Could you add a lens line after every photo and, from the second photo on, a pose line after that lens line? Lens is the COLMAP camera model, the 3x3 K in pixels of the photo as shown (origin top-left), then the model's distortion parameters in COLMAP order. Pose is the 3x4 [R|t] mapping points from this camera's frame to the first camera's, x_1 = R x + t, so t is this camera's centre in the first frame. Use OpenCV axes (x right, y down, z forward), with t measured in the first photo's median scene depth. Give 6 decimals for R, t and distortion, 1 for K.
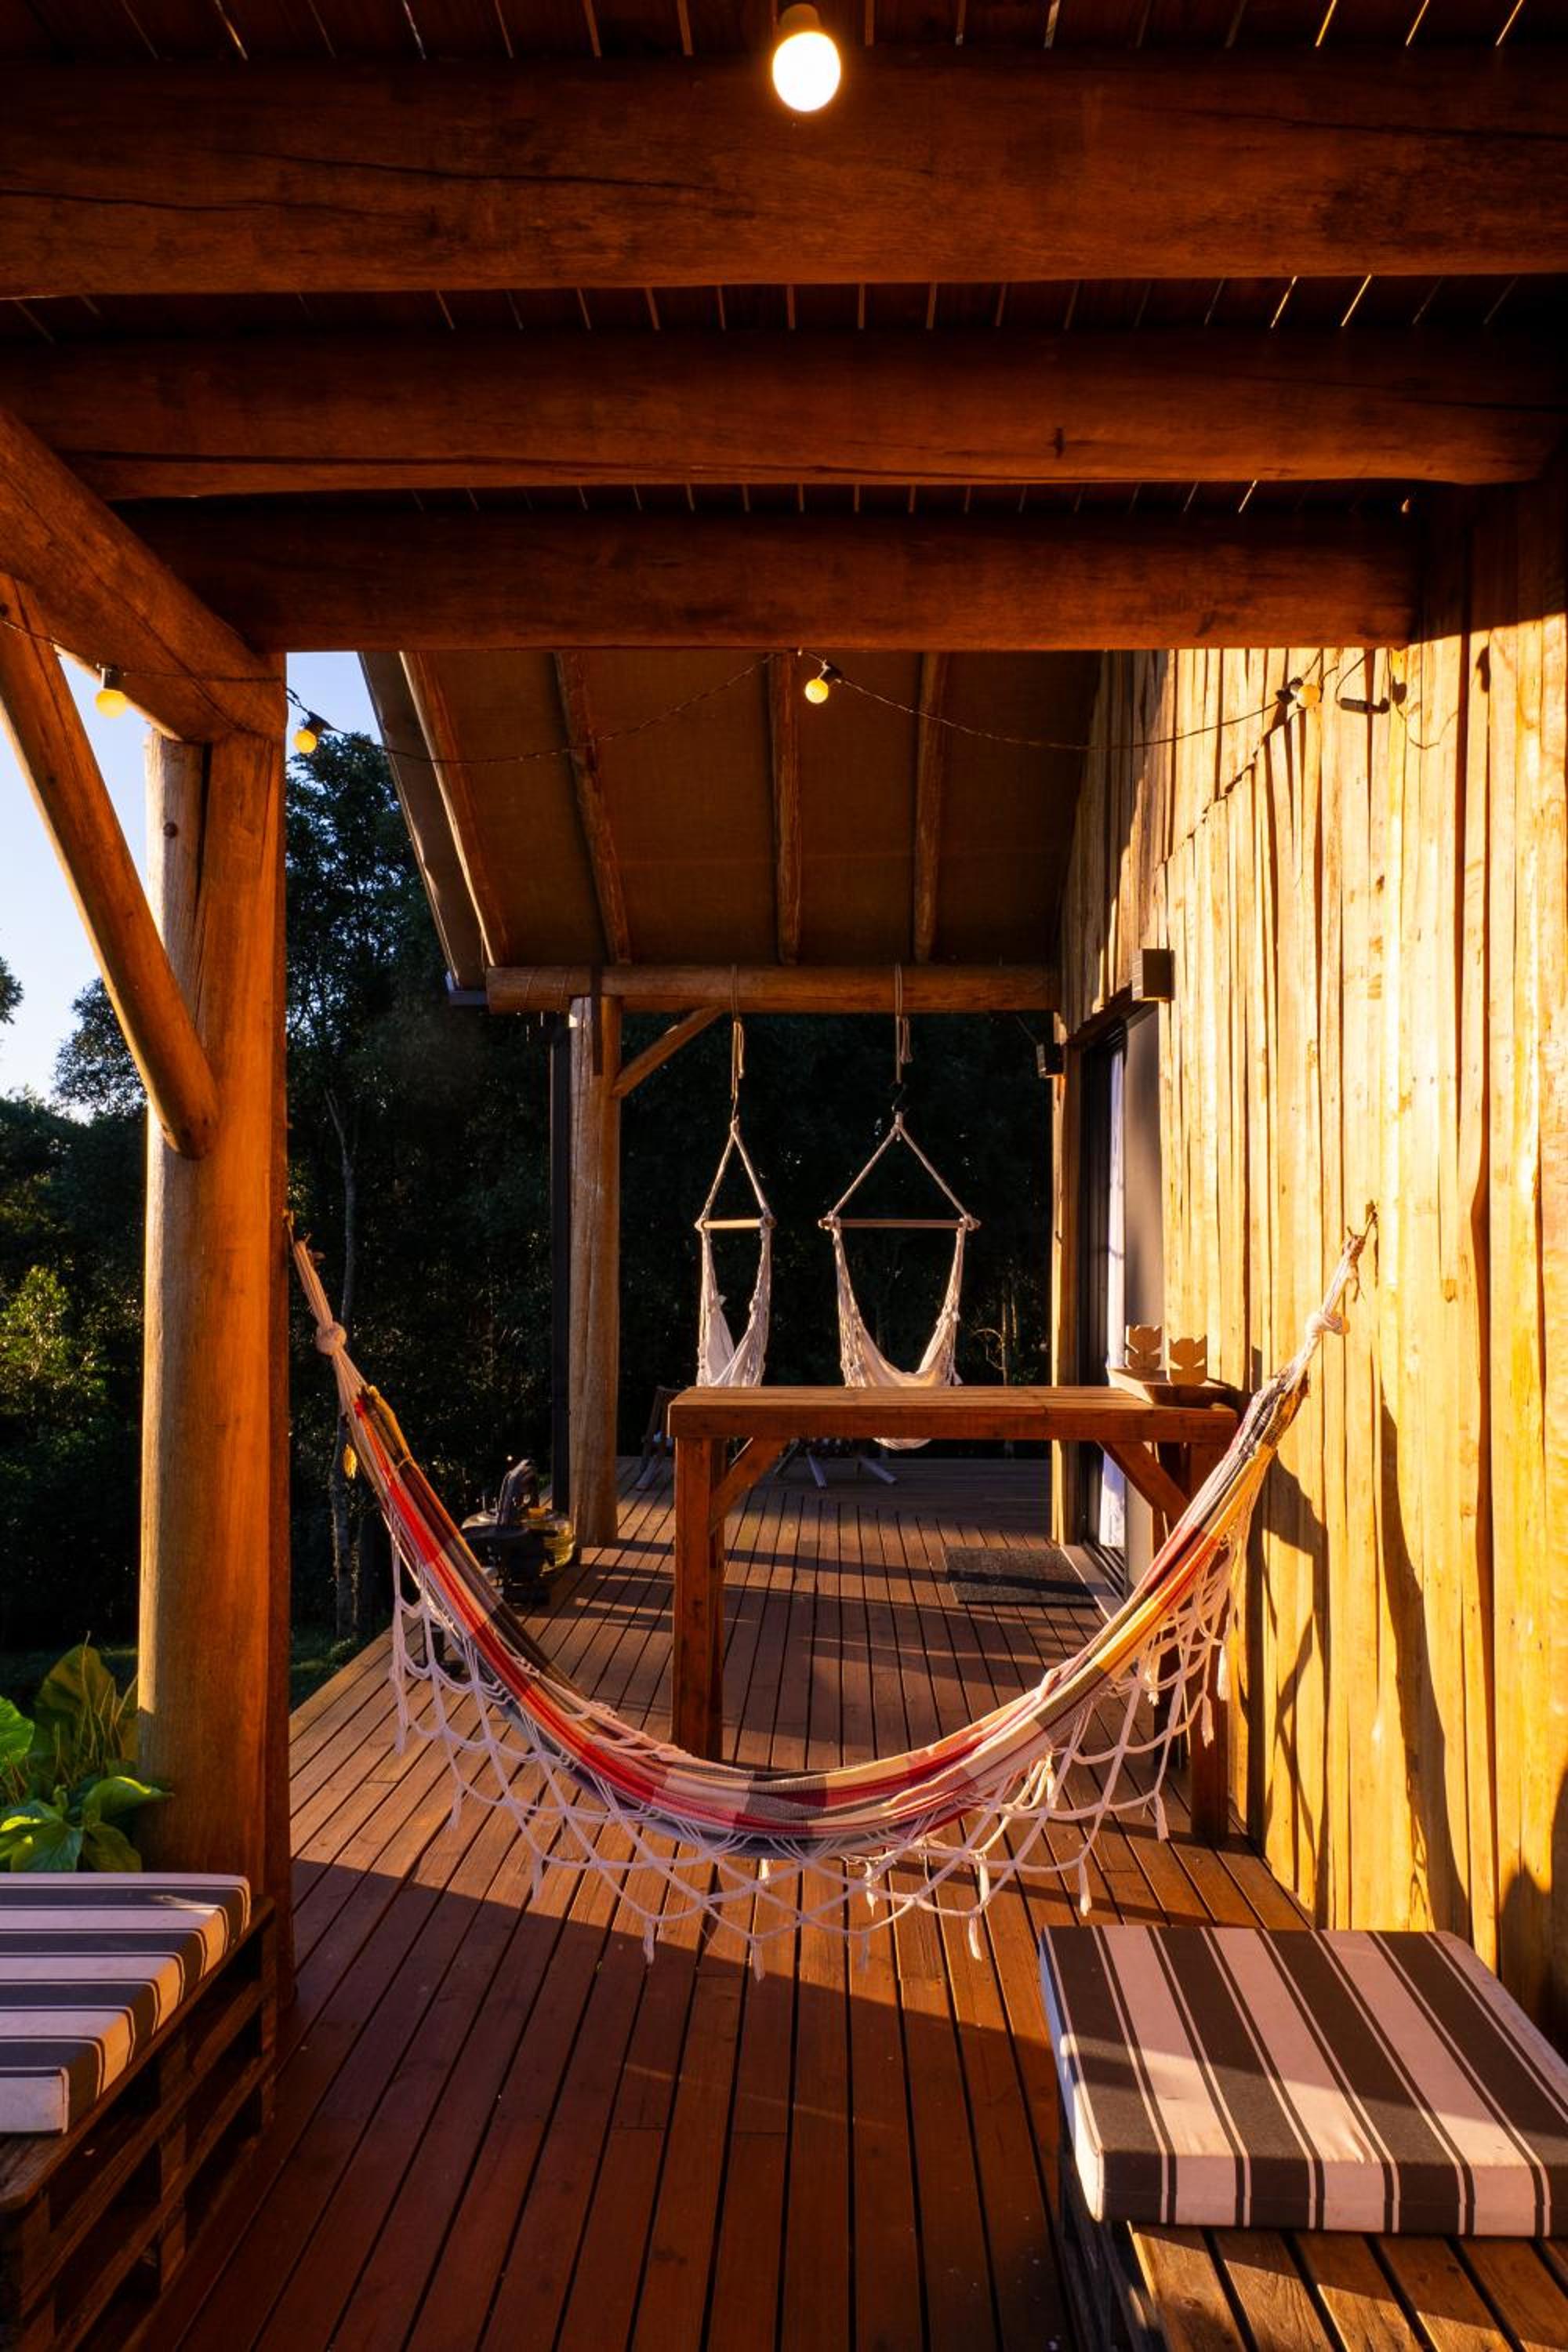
lens RADIAL K [[1614.6, 0, 787.5], [0, 1614.6, 1174.0], [0, 0, 1]] dist [-0.002243, -0.002123]
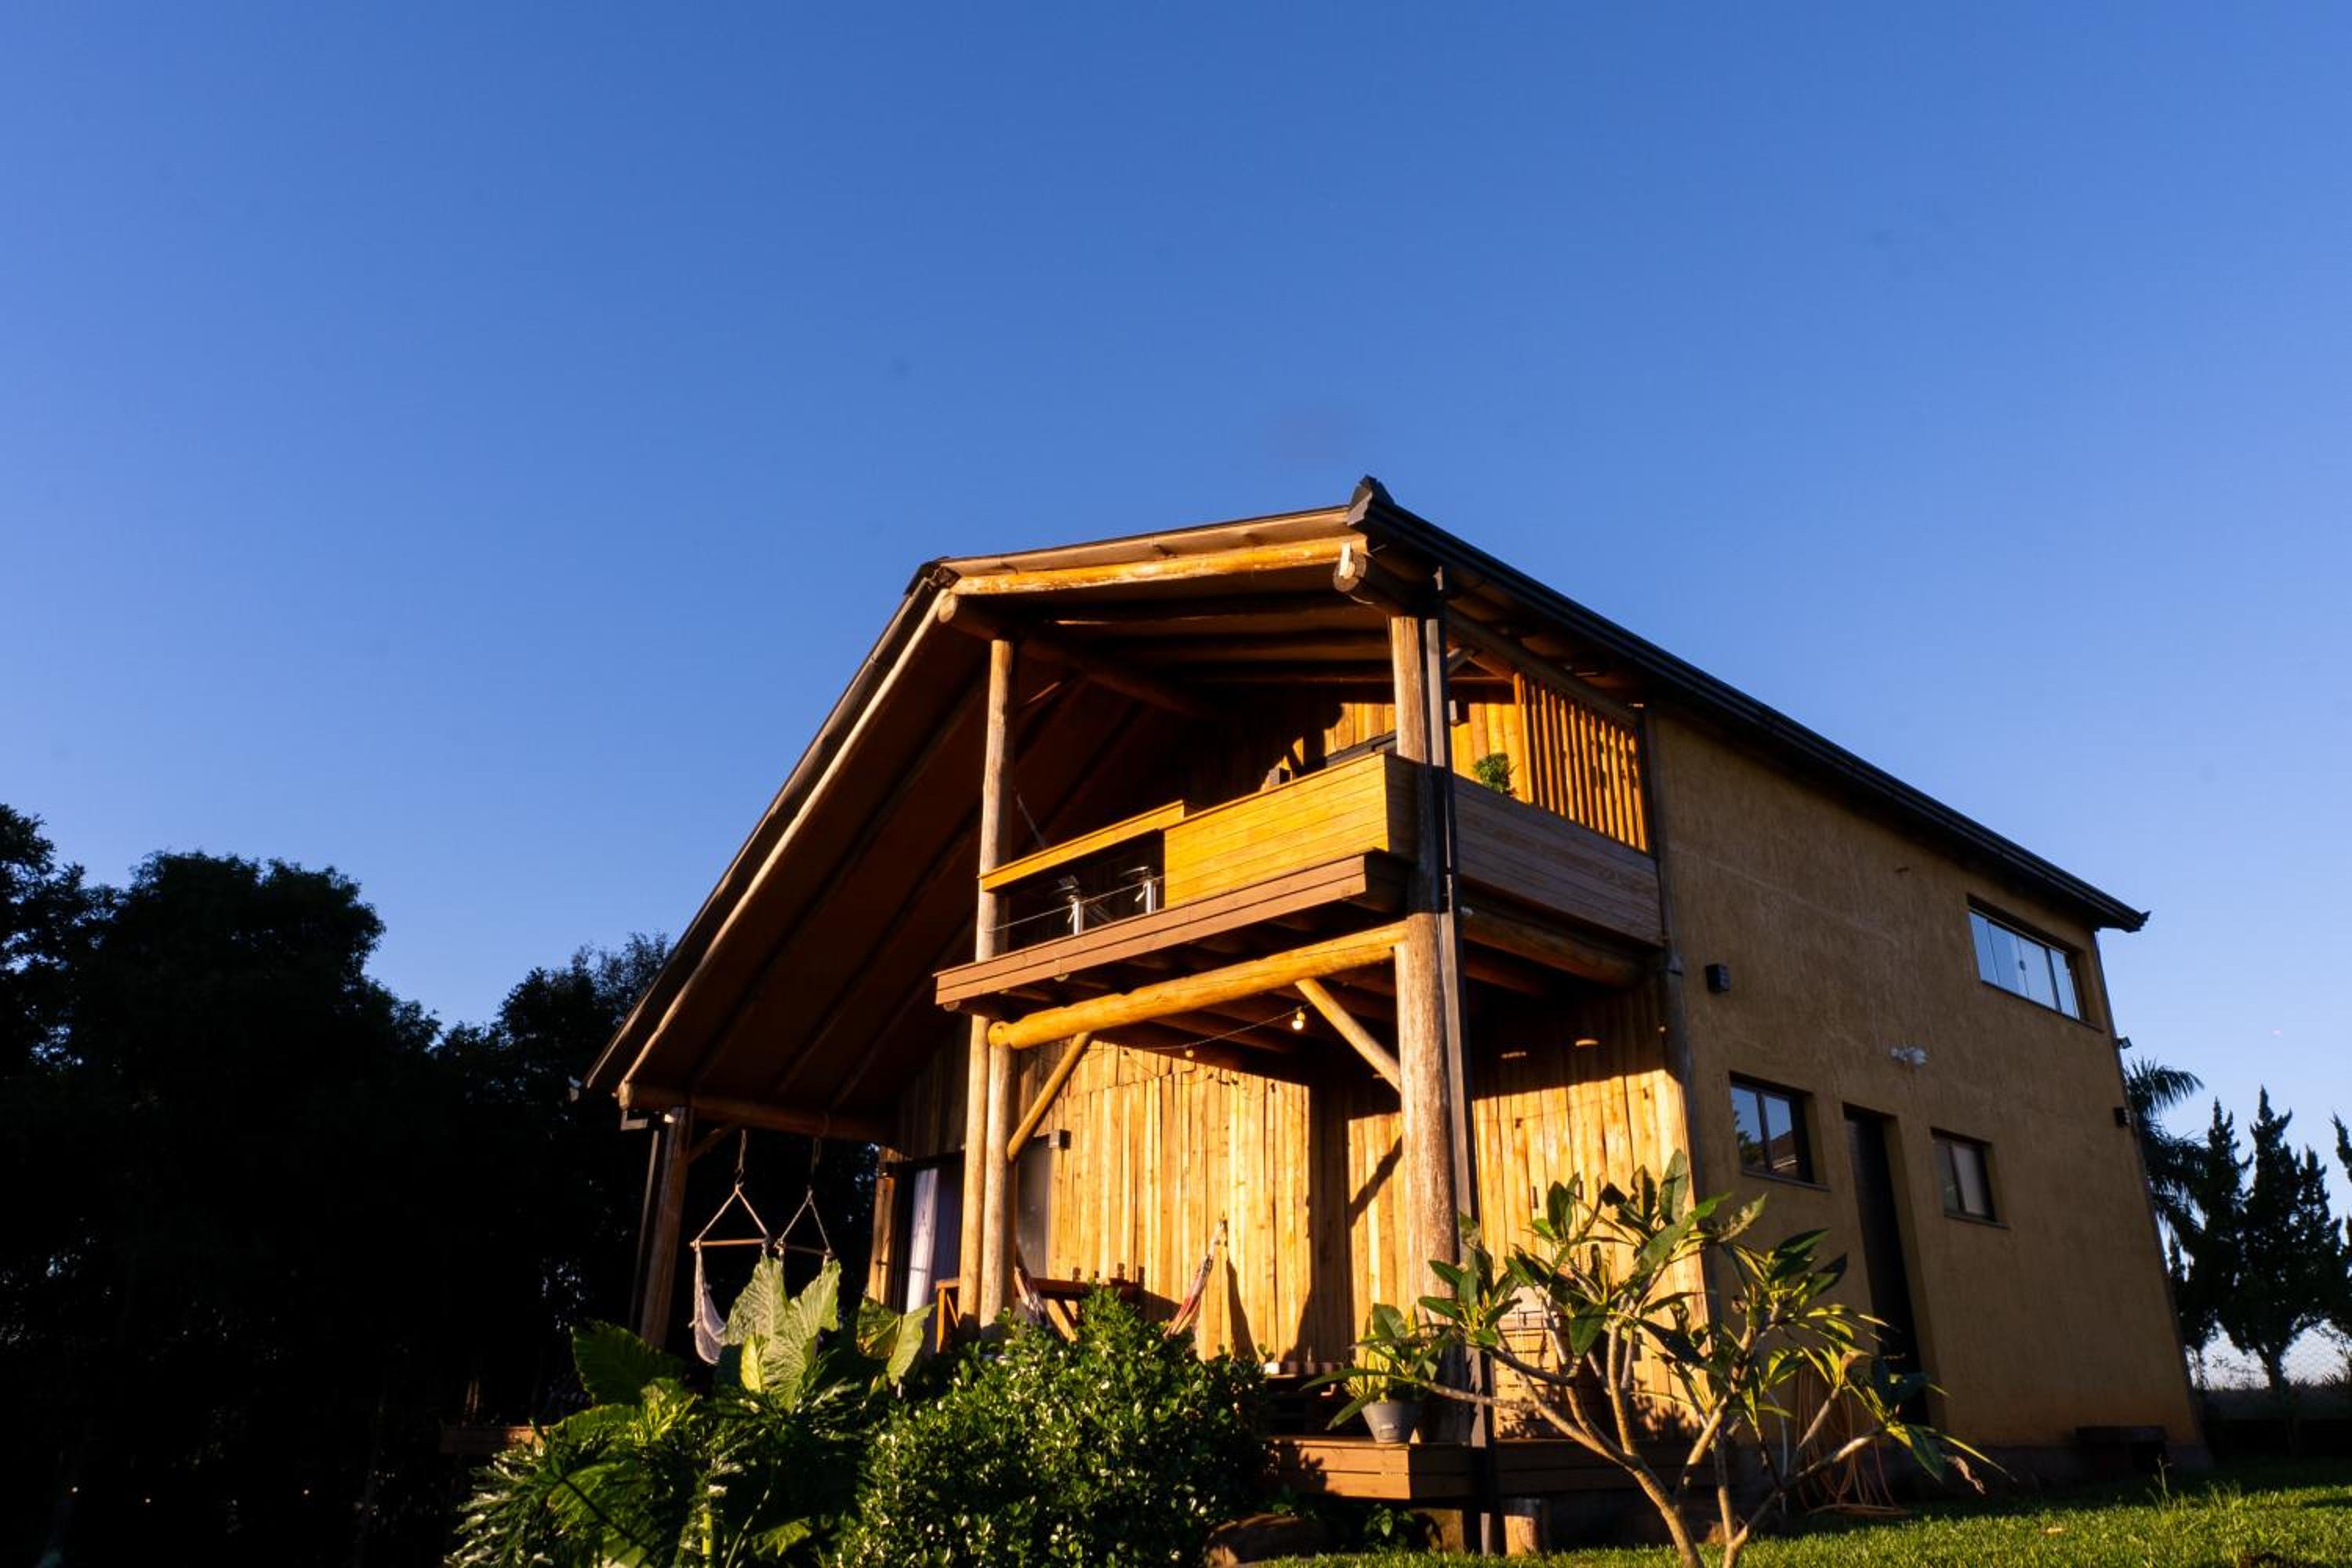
lens RADIAL K [[1614.6, 0, 1175.2], [0, 1614.6, 790.5], [0, 0, 1]] dist [-0.002243, -0.002123]
pose [[0.693538, 0.268679, 0.668444, -1.054294], [-0.028052, 0.937220, -0.347608, 0.173685], [-0.719874, 0.222328, 0.657535, -0.683612]]
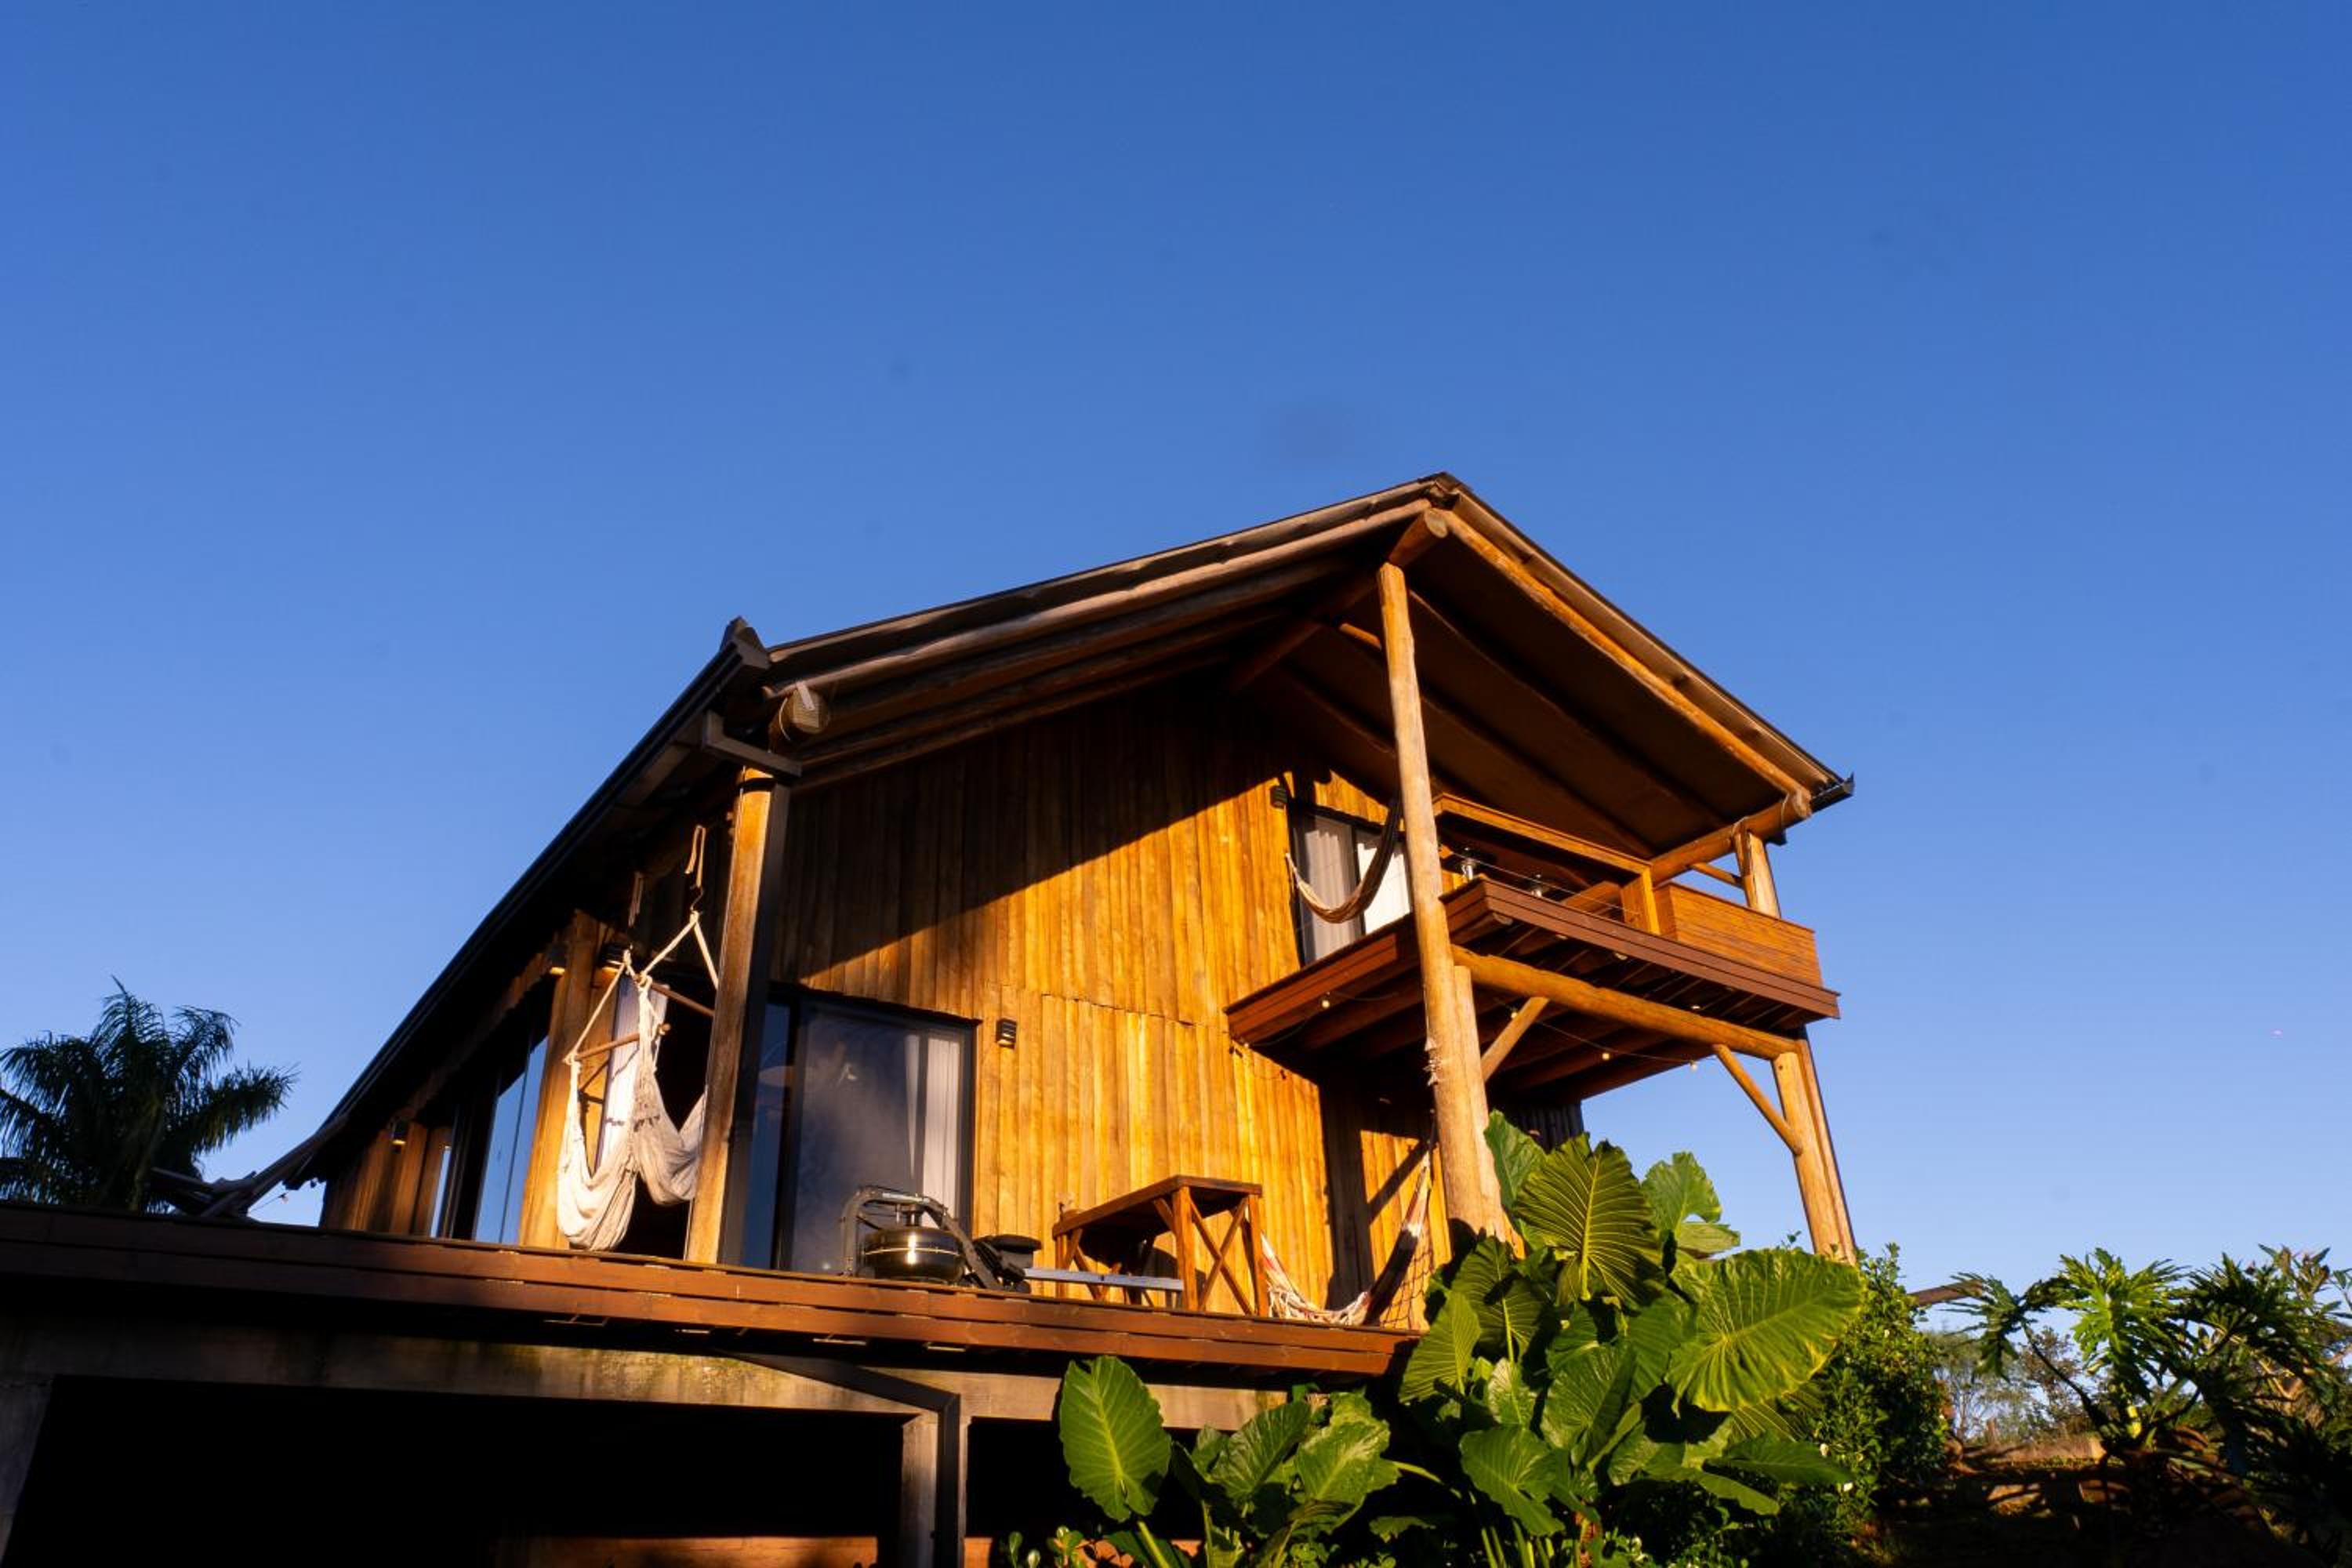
lens RADIAL K [[1614.6, 0, 1179.5], [0, 1614.6, 776.6], [0, 0, 1]] dist [-0.002243, -0.002123]
pose [[-0.623036, 0.391622, 0.677096, -1.004143], [0.015257, 0.871557, -0.490056, 0.422820], [-0.782044, -0.294992, -0.548987, 1.381077]]
